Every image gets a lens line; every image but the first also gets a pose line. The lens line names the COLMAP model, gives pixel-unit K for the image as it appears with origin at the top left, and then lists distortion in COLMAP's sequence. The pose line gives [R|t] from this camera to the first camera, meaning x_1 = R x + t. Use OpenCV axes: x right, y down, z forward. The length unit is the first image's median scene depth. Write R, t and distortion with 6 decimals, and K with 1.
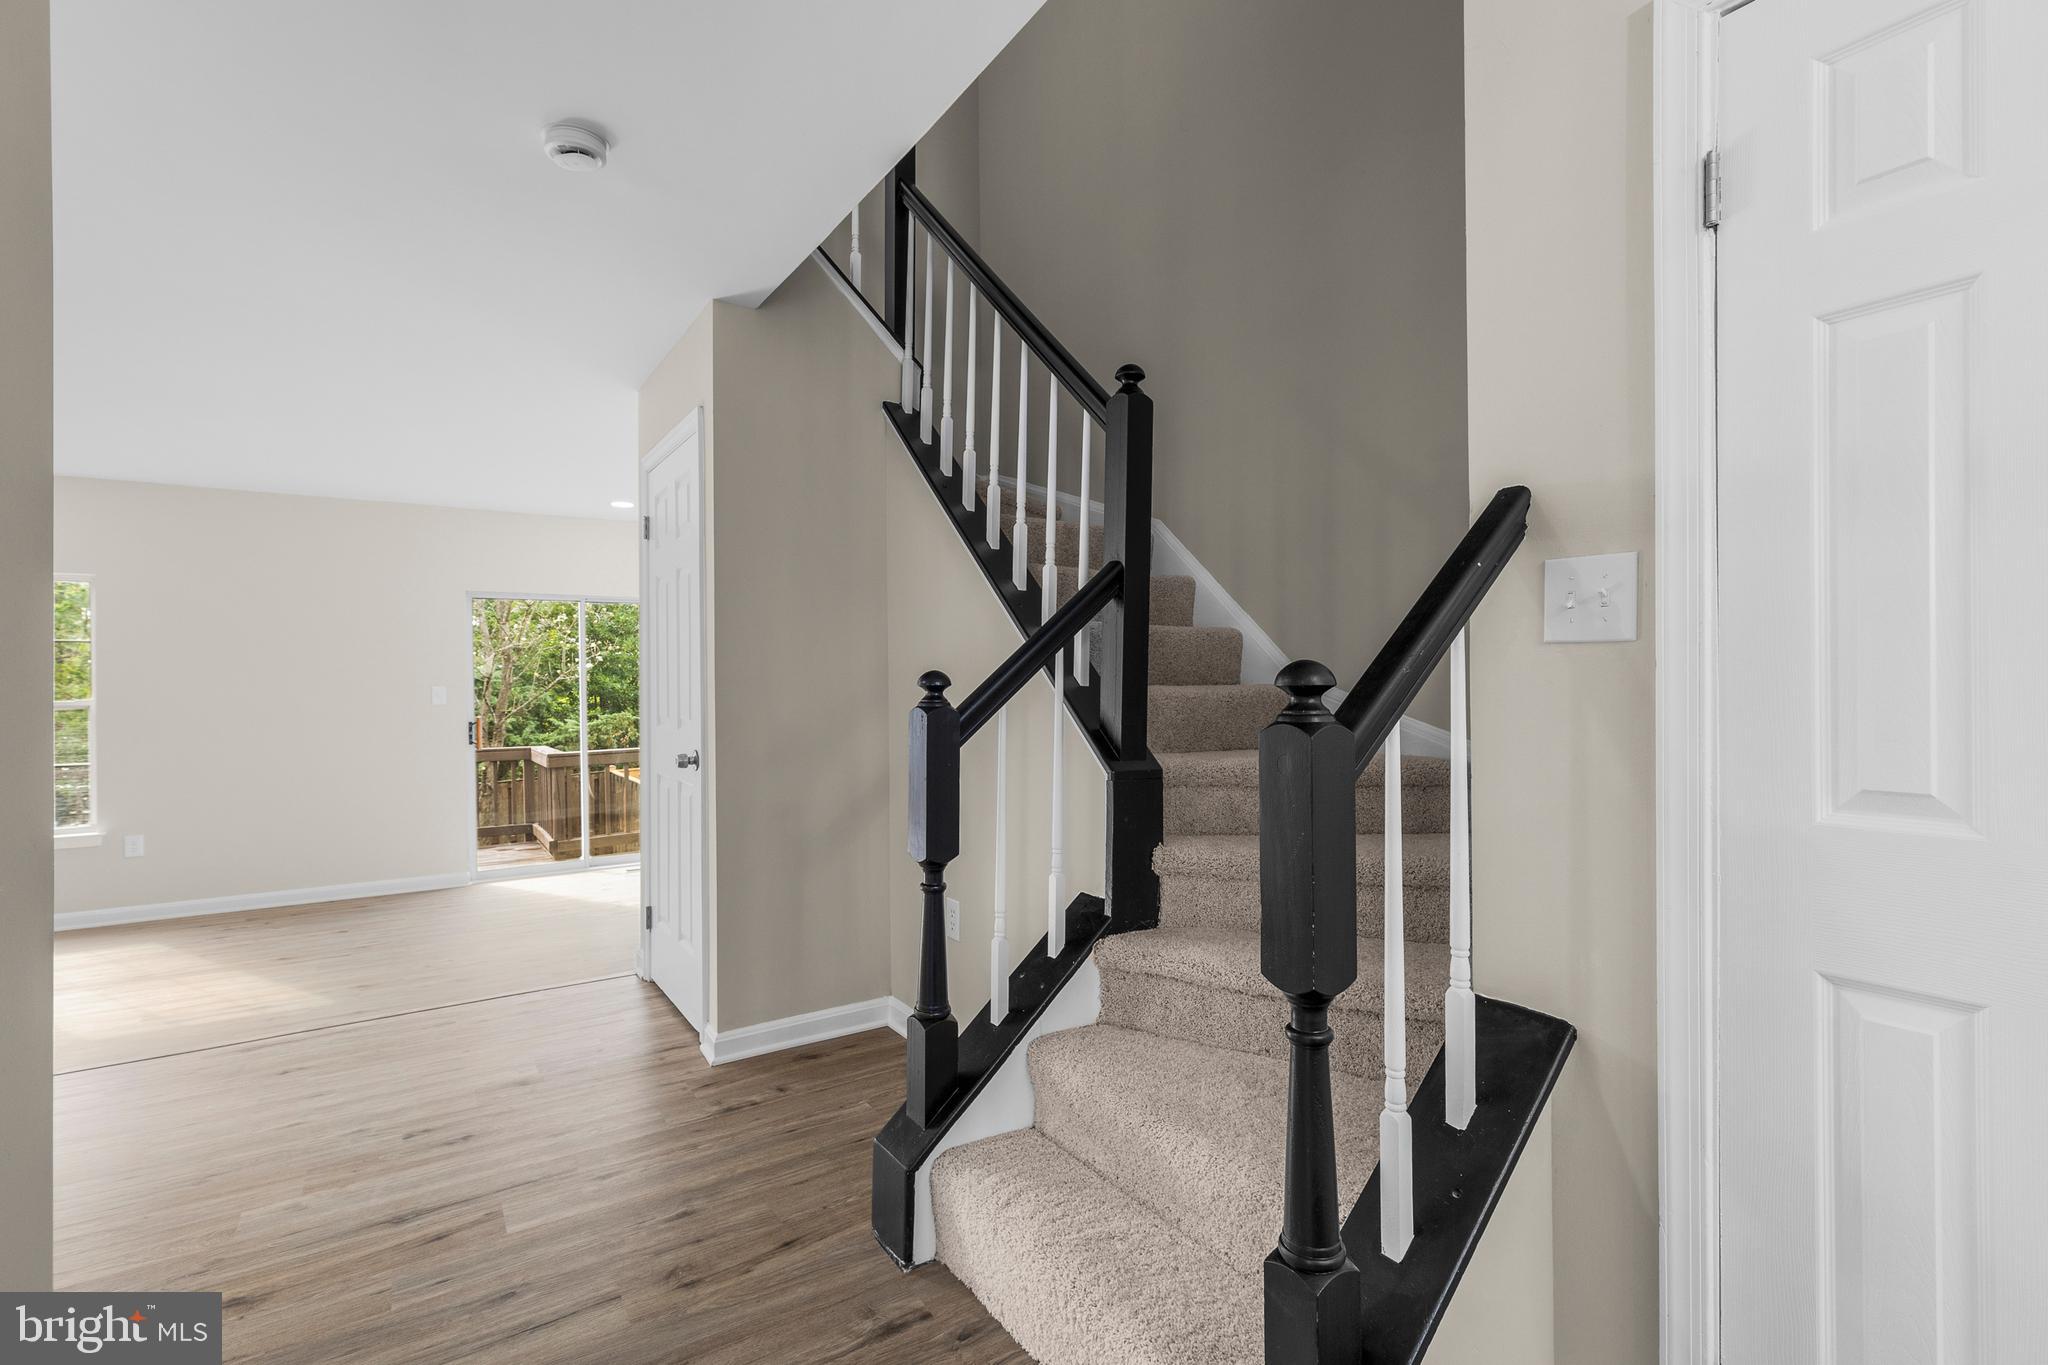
lens RADIAL K [[936.9, 0, 1007.4], [0, 936.9, 678.5], [0, 0, 1]] dist [0.002860, 0.000856]
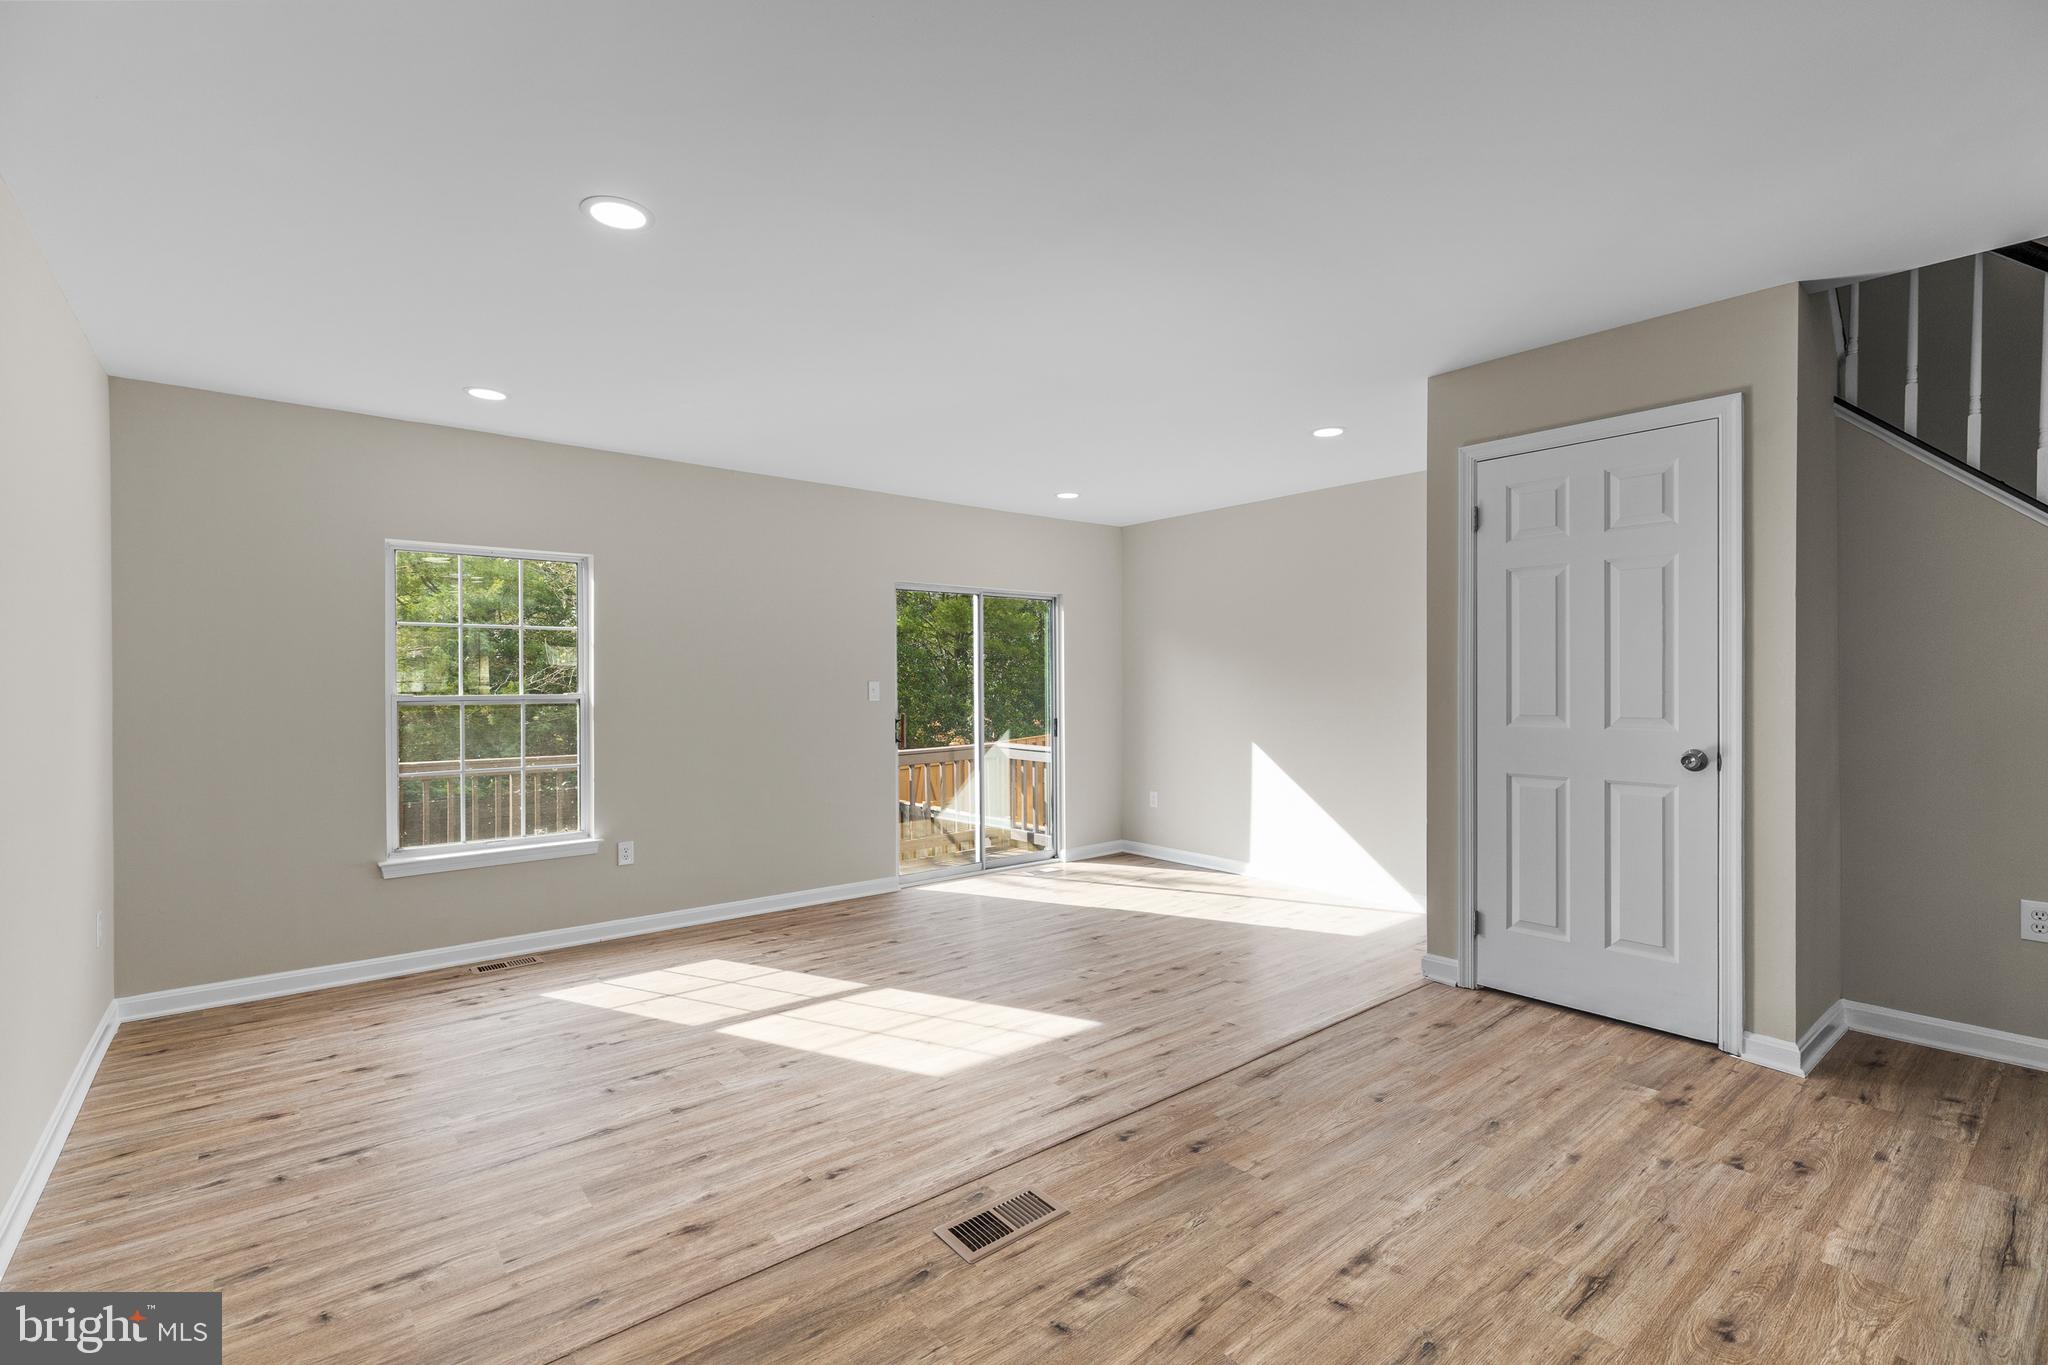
lens RADIAL K [[904.0, 0, 1019.5], [0, 904.0, 688.3], [0, 0, 1]] dist [0.008138, -0.000091]
pose [[0.993466, 0.010639, 0.113628, -1.561760], [-0.011518, 0.999909, 0.007081, 0.018678], [-0.113542, -0.008343, 0.993498, 0.205454]]
